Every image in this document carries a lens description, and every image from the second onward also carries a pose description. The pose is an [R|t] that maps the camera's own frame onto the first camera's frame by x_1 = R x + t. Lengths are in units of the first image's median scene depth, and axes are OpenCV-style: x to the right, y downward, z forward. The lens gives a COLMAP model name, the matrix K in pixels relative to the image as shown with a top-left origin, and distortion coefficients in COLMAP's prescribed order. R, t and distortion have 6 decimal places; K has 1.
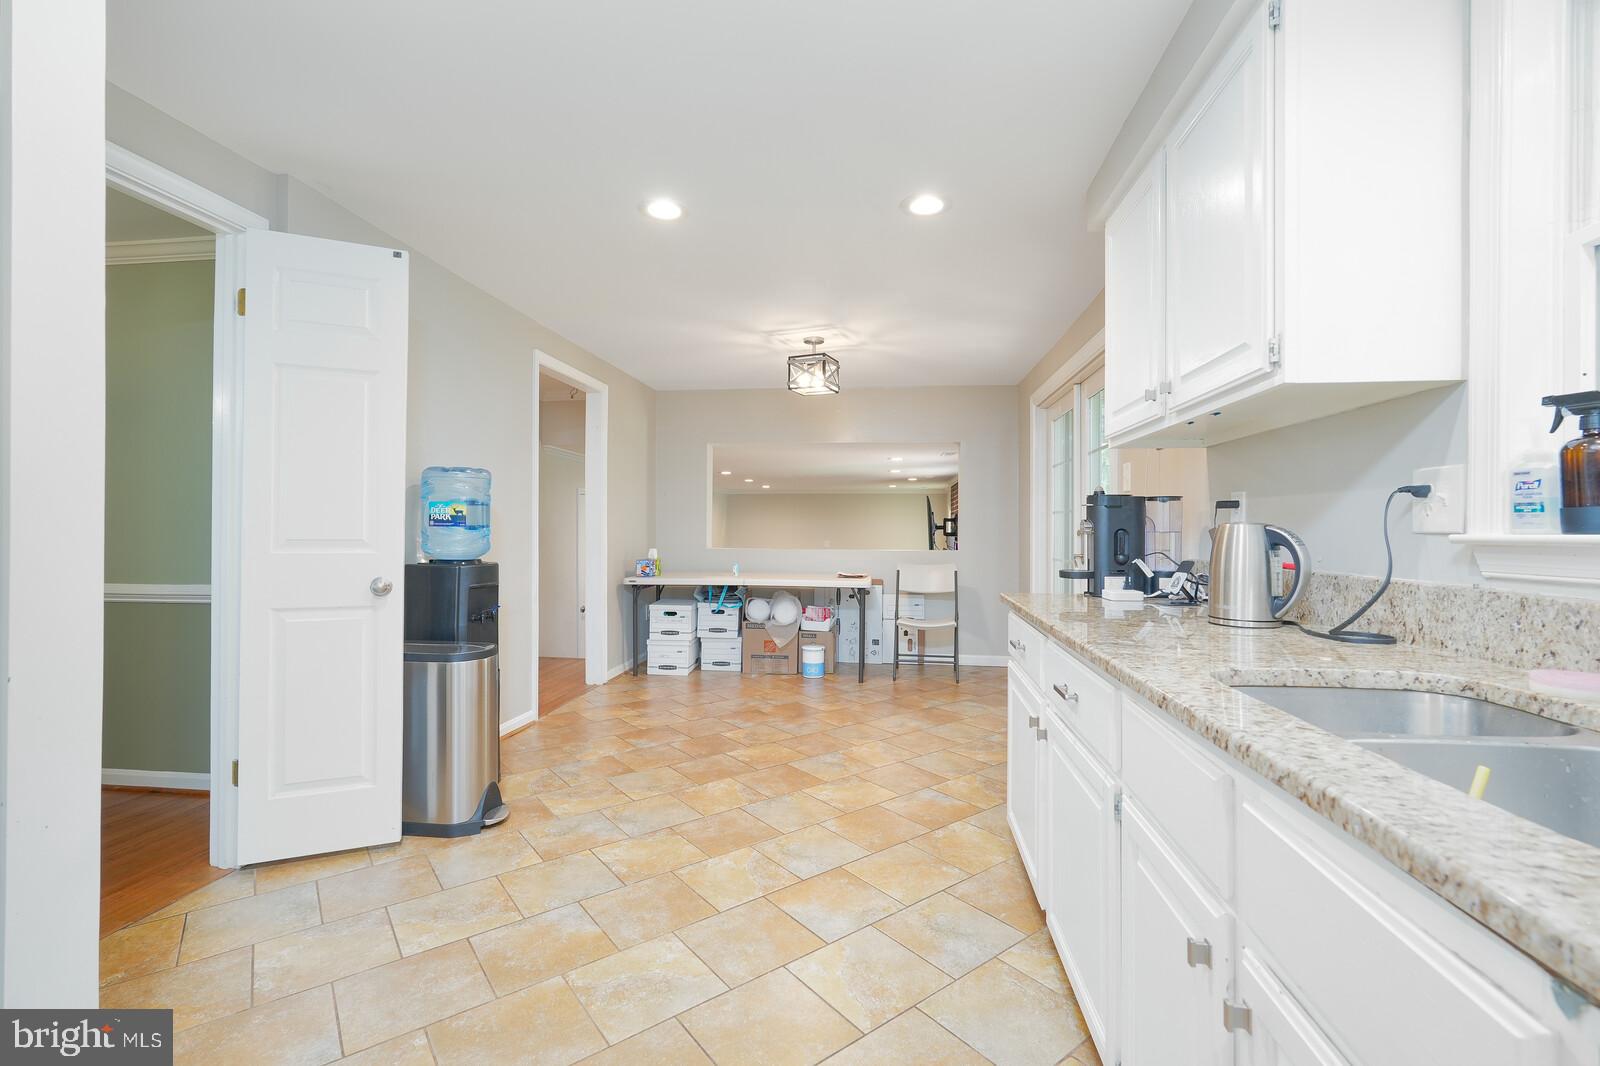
lens RADIAL K [[721.4, 0, 801.7], [0, 721.4, 528.1], [0, 0, 1]] dist [-0.009289, 0.005095]
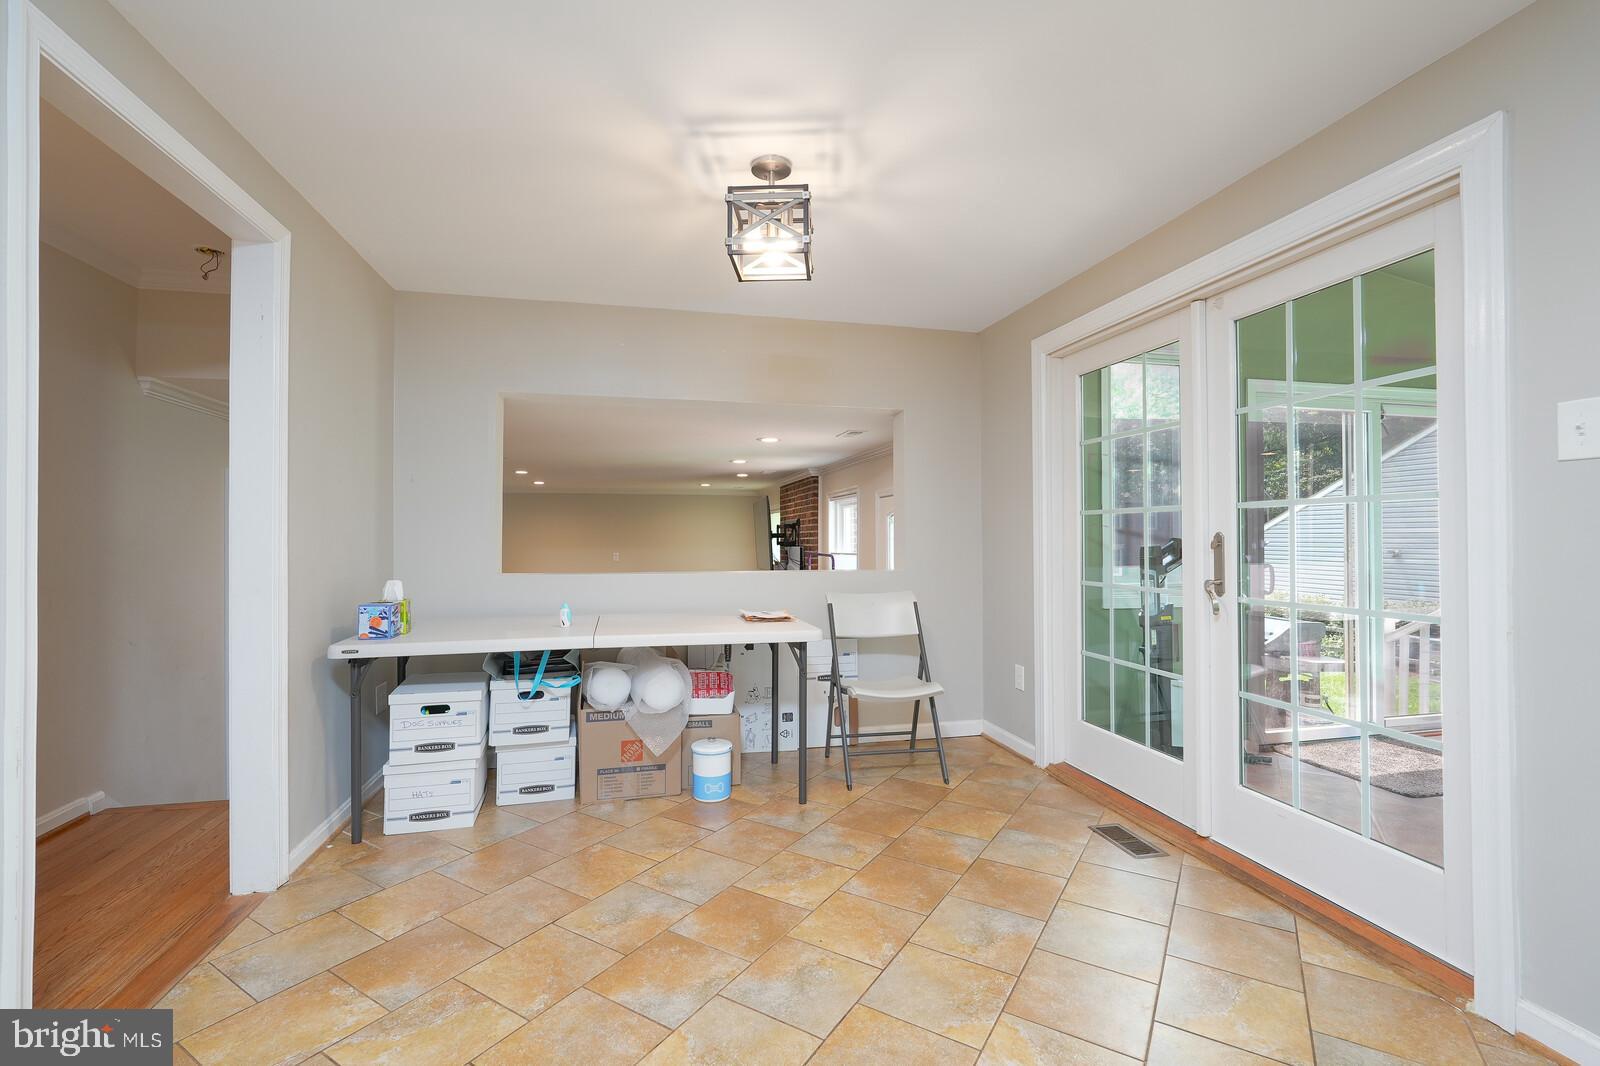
lens RADIAL K [[721.4, 0, 804.3], [0, 721.4, 526.5], [0, 0, 1]] dist [-0.009289, 0.005095]
pose [[0.939459, -0.002045, 0.342655, -0.109886], [0.005889, 0.999931, -0.010178, -0.003603], [-0.342611, 0.011580, 0.939406, 0.426762]]
